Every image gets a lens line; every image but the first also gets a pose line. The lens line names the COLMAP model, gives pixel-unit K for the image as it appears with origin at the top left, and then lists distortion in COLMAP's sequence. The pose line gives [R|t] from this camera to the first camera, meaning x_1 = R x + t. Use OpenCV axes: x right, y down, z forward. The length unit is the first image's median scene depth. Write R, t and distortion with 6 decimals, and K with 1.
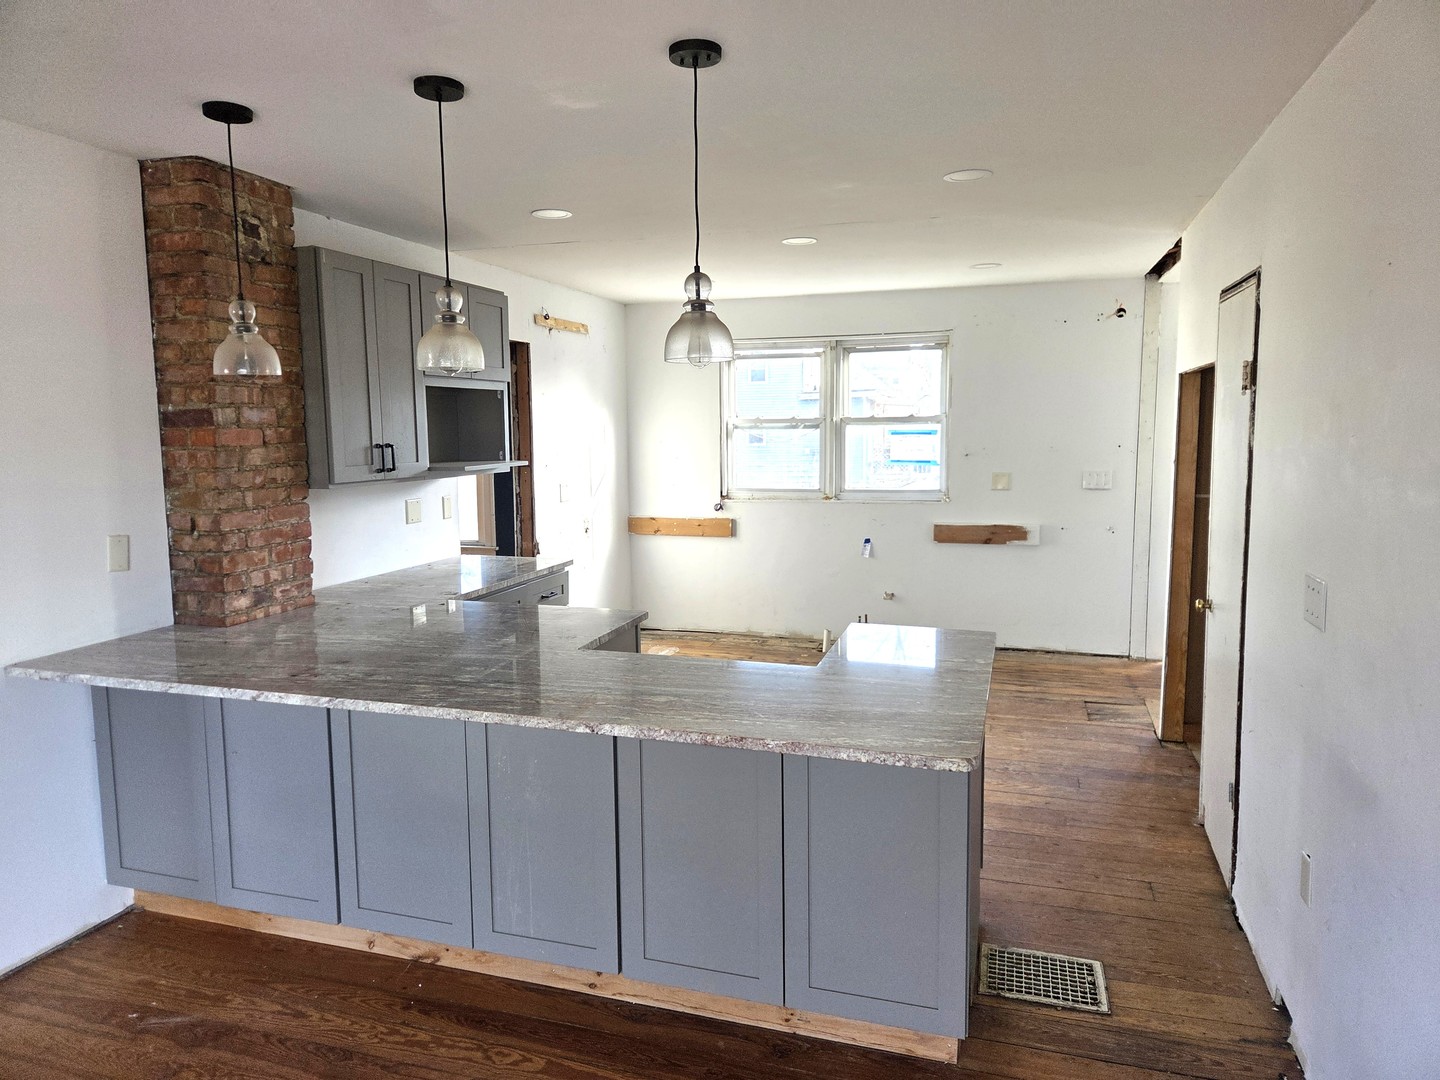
lens RADIAL K [[965.3, 0, 721.9], [0, 965.3, 530.8], [0, 0, 1]] dist [0.044829, -0.000411]
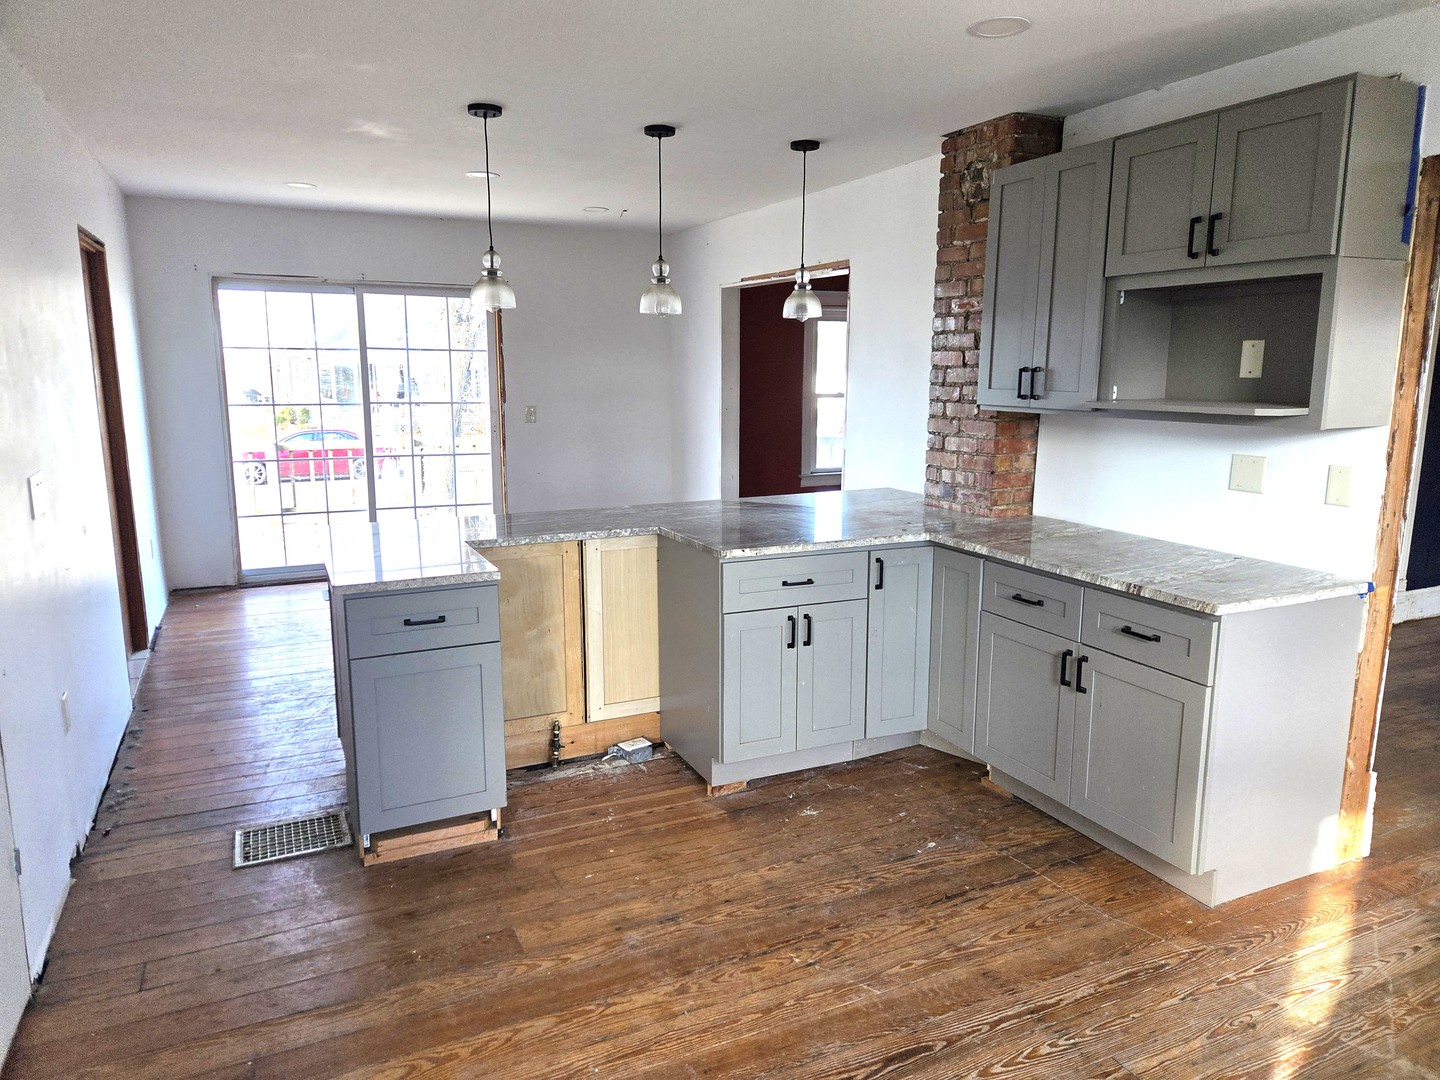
lens RADIAL K [[965.3, 0, 717.7], [0, 965.3, 537.0], [0, 0, 1]] dist [0.044829, -0.000411]
pose [[-0.741044, 0.133222, -0.658108, 0.541794], [-0.065977, 0.960930, 0.268814, -0.183923], [0.668207, 0.242622, -0.703302, 1.674230]]
